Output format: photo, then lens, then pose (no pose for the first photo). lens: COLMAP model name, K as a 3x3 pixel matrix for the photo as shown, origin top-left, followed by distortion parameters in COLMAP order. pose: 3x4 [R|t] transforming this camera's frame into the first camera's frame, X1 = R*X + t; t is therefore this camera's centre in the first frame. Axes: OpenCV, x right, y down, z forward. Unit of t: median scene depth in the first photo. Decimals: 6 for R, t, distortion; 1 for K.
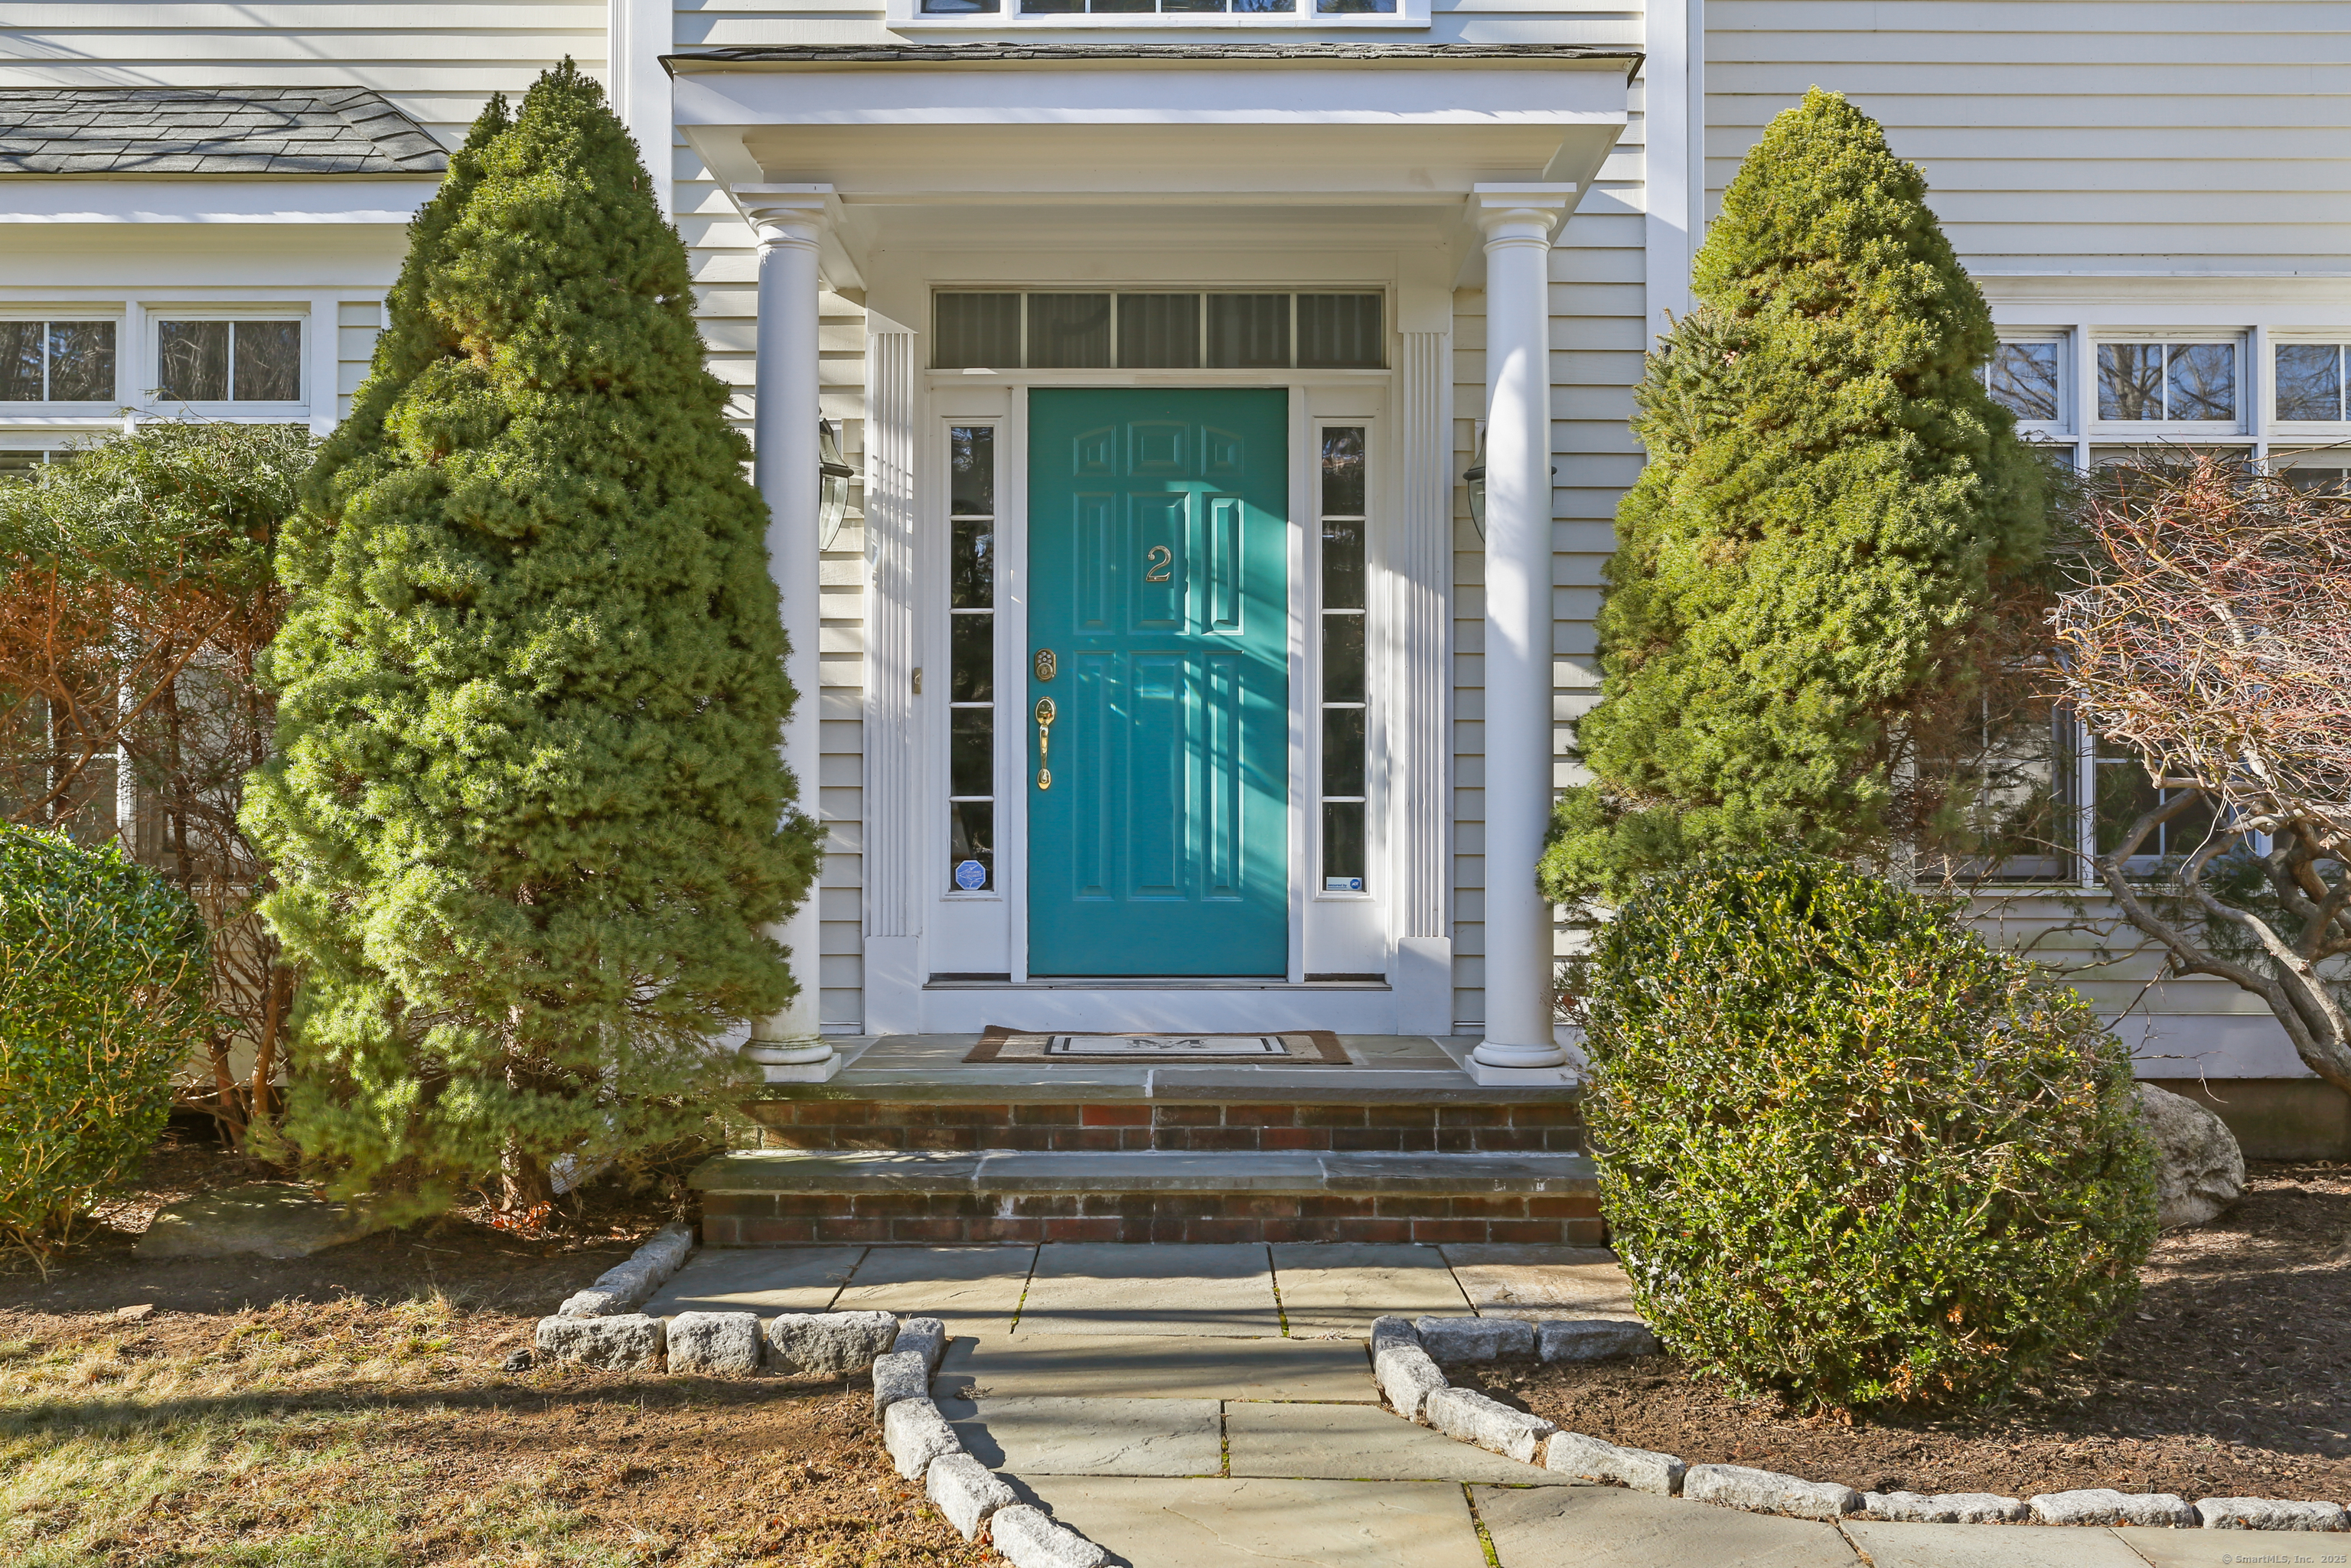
lens RADIAL K [[2086.5, 0, 1175.5], [0, 2086.5, 784.0], [0, 0, 1]] dist [-0.000177, -0.000336]
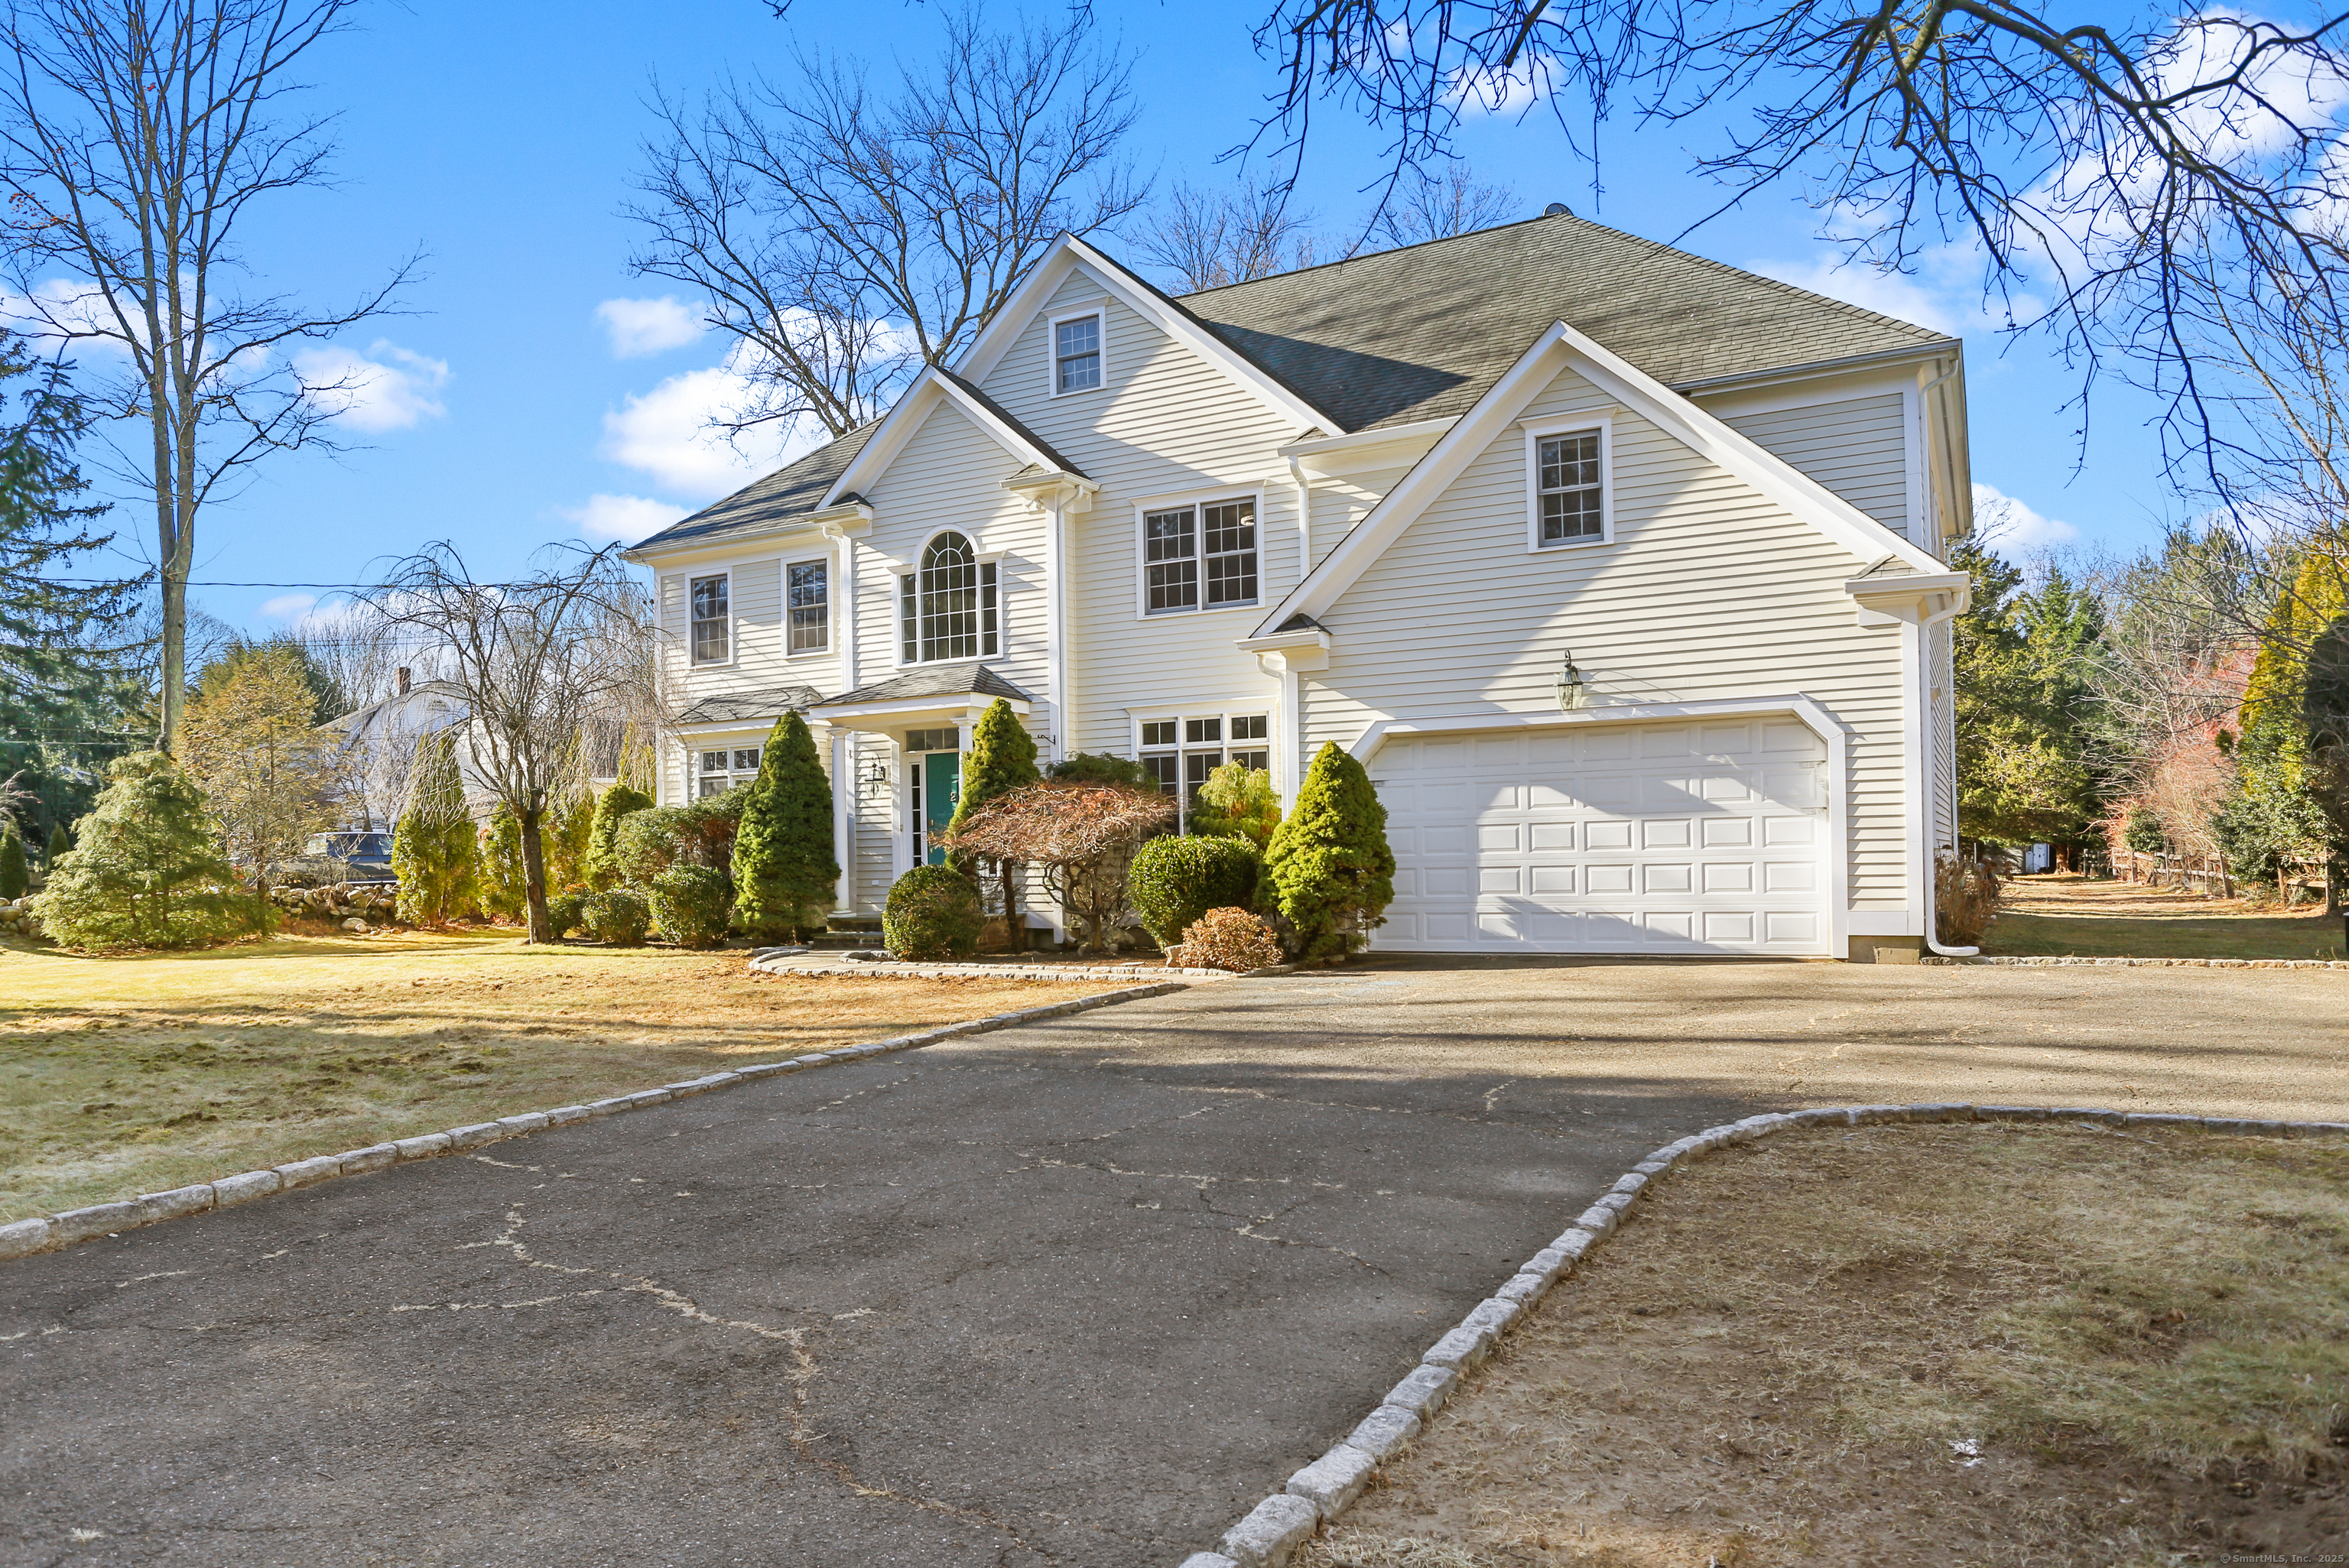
lens RADIAL K [[1558.1, 0, 1176.8], [0, 1558.1, 847.5], [0, 0, 1]] dist [-0.043013, 0.000245]
pose [[0.881505, -0.024842, -0.471521, 1.785906], [0.028618, 0.999590, 0.000838, 0.002730], [0.471307, -0.014233, 0.881855, -1.444248]]
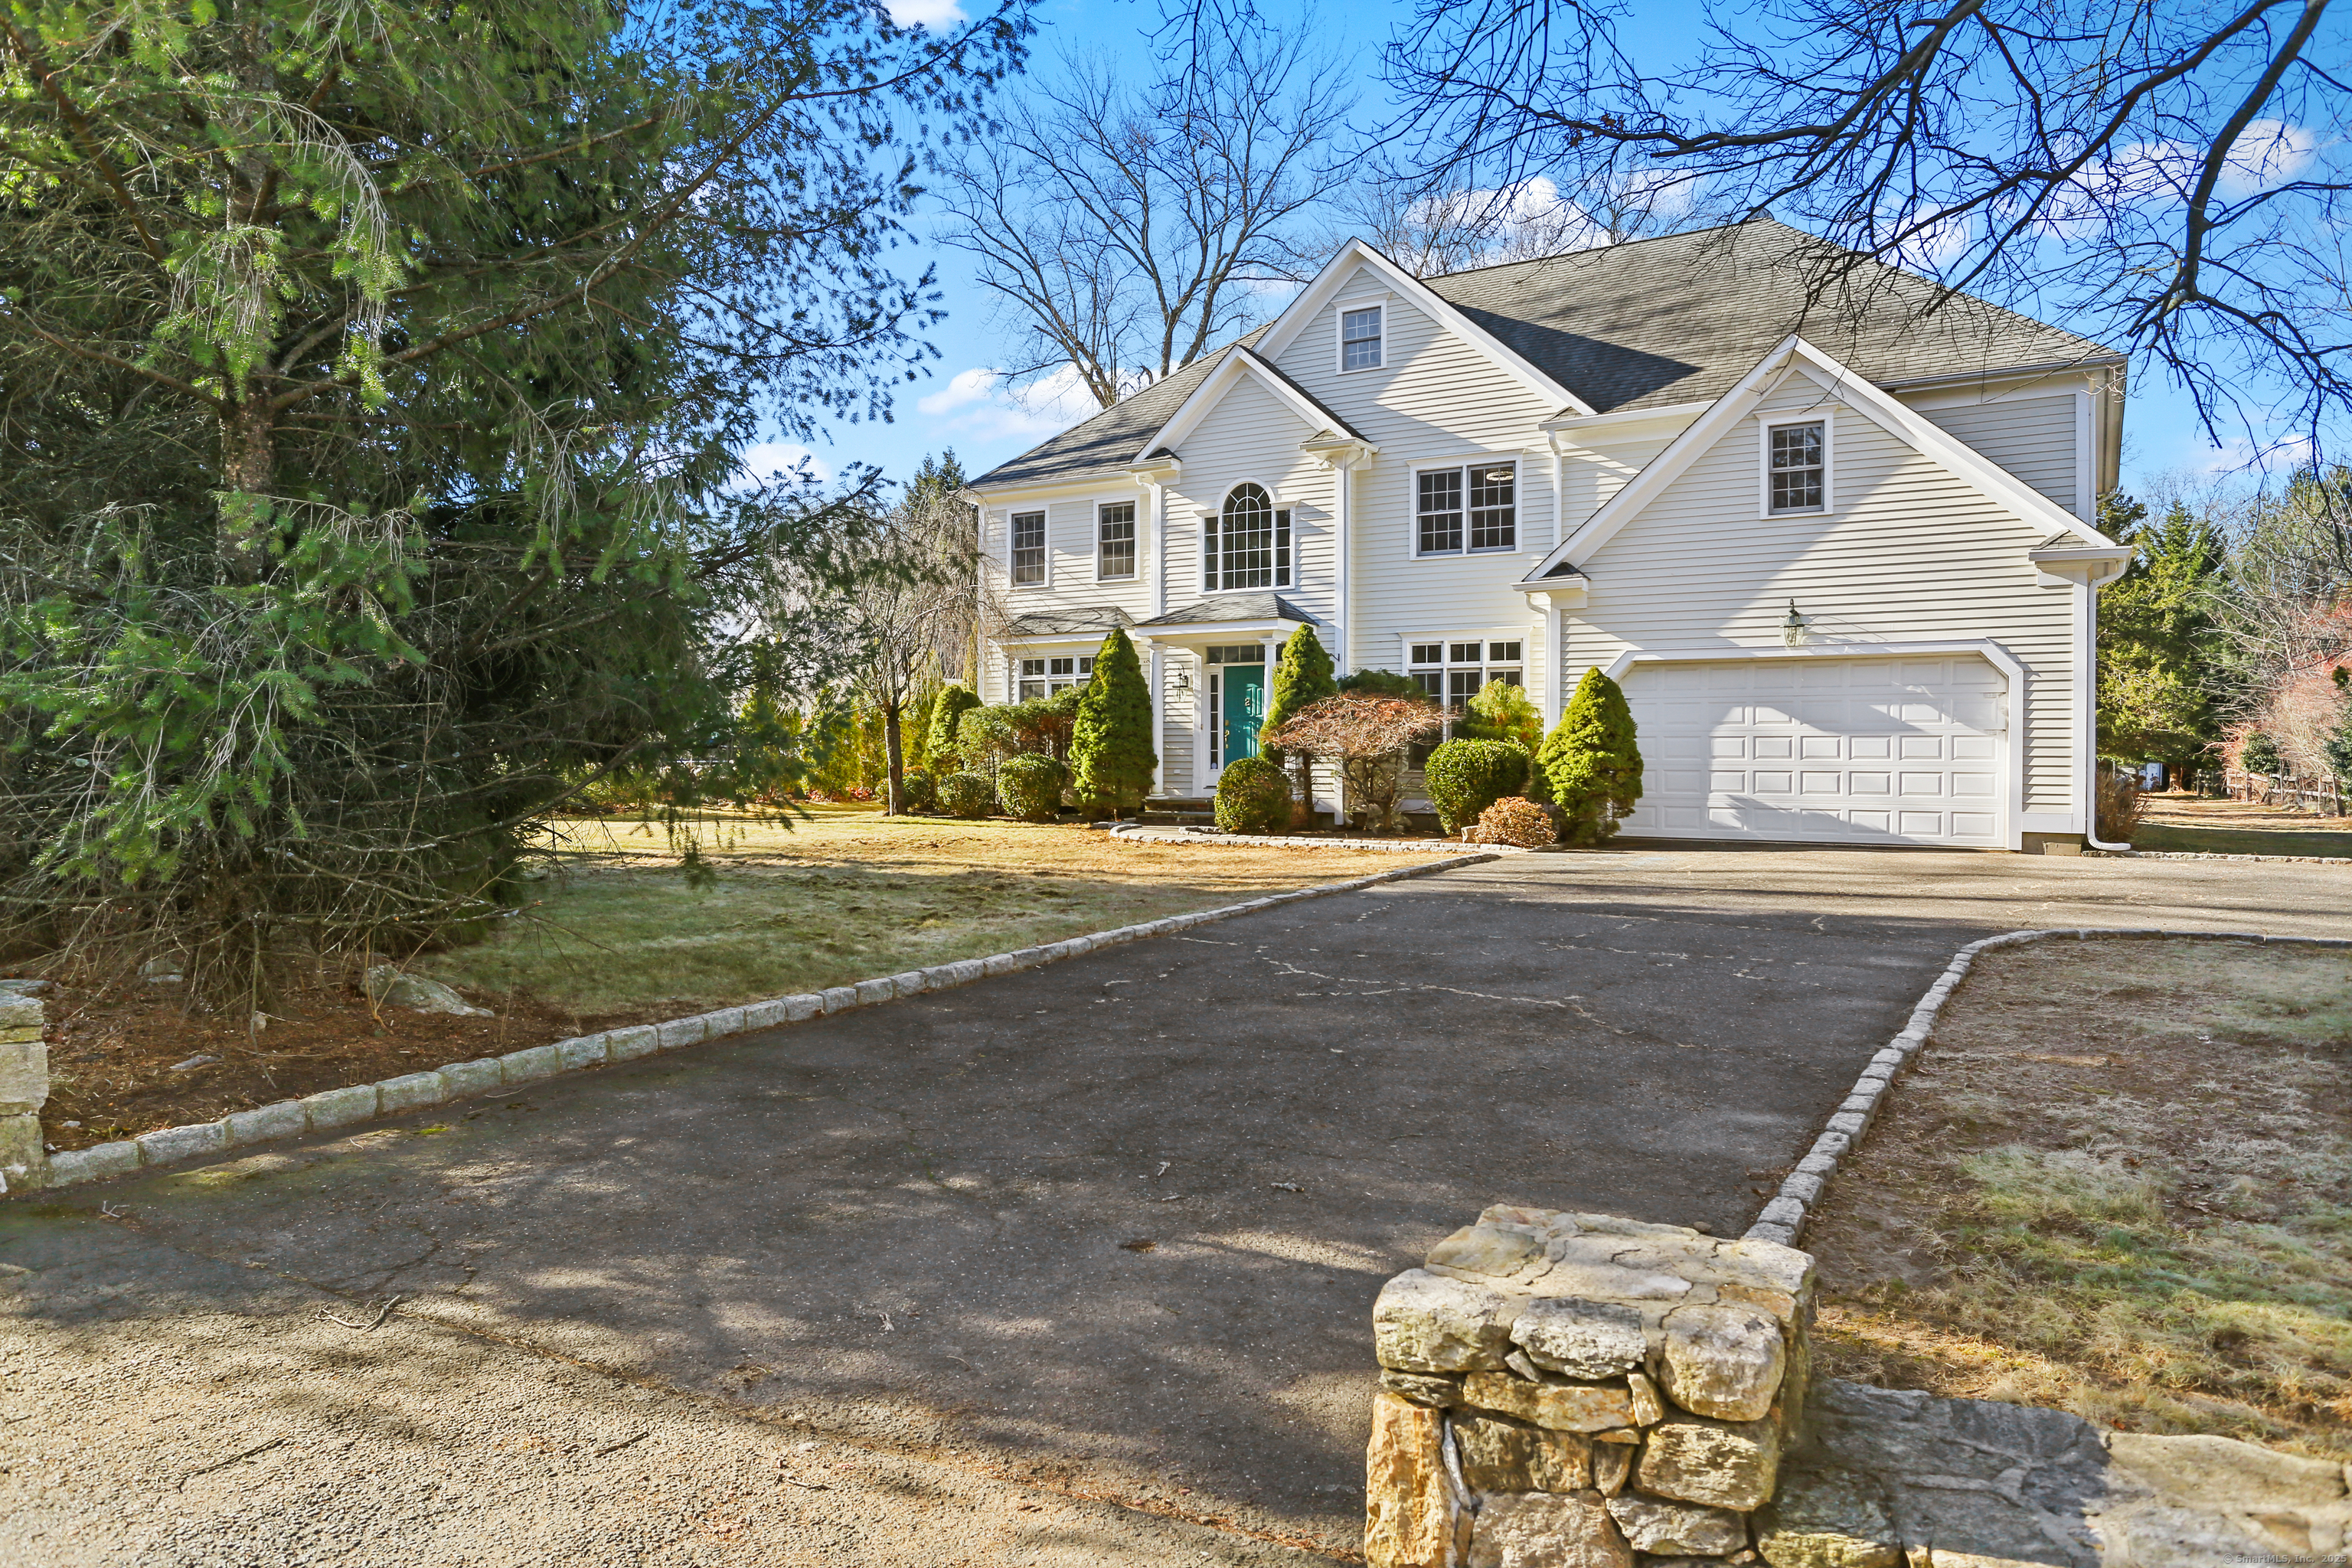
lens RADIAL K [[1520.7, 0, 1177.8], [0, 1520.7, 748.9], [0, 0, 1]] dist [-0.033908, 0.002791]
pose [[0.851795, -0.003212, -0.523866, 1.715132], [0.005102, 0.999985, 0.002165, -0.004649], [0.523851, -0.004517, 0.851798, -2.109277]]
